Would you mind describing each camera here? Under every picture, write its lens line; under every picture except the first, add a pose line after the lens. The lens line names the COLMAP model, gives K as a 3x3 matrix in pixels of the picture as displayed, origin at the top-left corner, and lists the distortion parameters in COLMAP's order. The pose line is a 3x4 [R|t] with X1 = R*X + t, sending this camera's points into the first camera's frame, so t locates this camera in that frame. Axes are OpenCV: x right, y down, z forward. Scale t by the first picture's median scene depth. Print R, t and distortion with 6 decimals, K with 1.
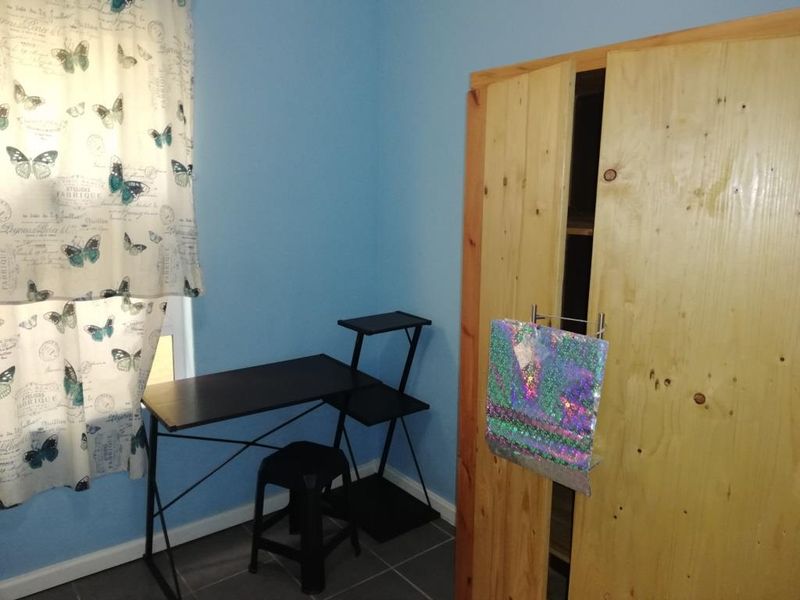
lens RADIAL K [[595.9, 0, 400.0], [0, 595.9, 300.0], [0, 0, 1]] dist [0.038285, -0.053523]
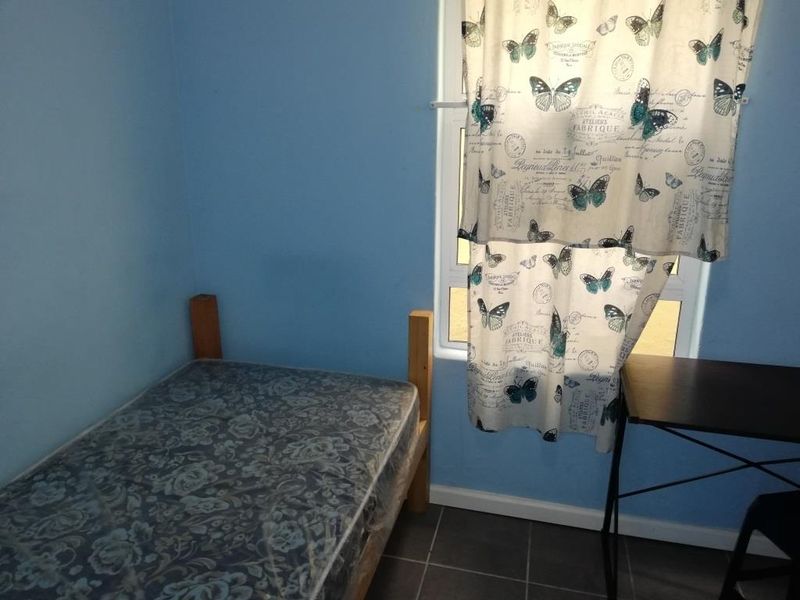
lens RADIAL K [[595.9, 0, 400.0], [0, 595.9, 300.0], [0, 0, 1]] dist [0.038285, -0.053523]
pose [[0.607358, 0.208995, -0.766445, 0.018194], [-0.126167, 0.977906, 0.166677, -0.036867], [0.784346, -0.004533, 0.620308, 0.216438]]
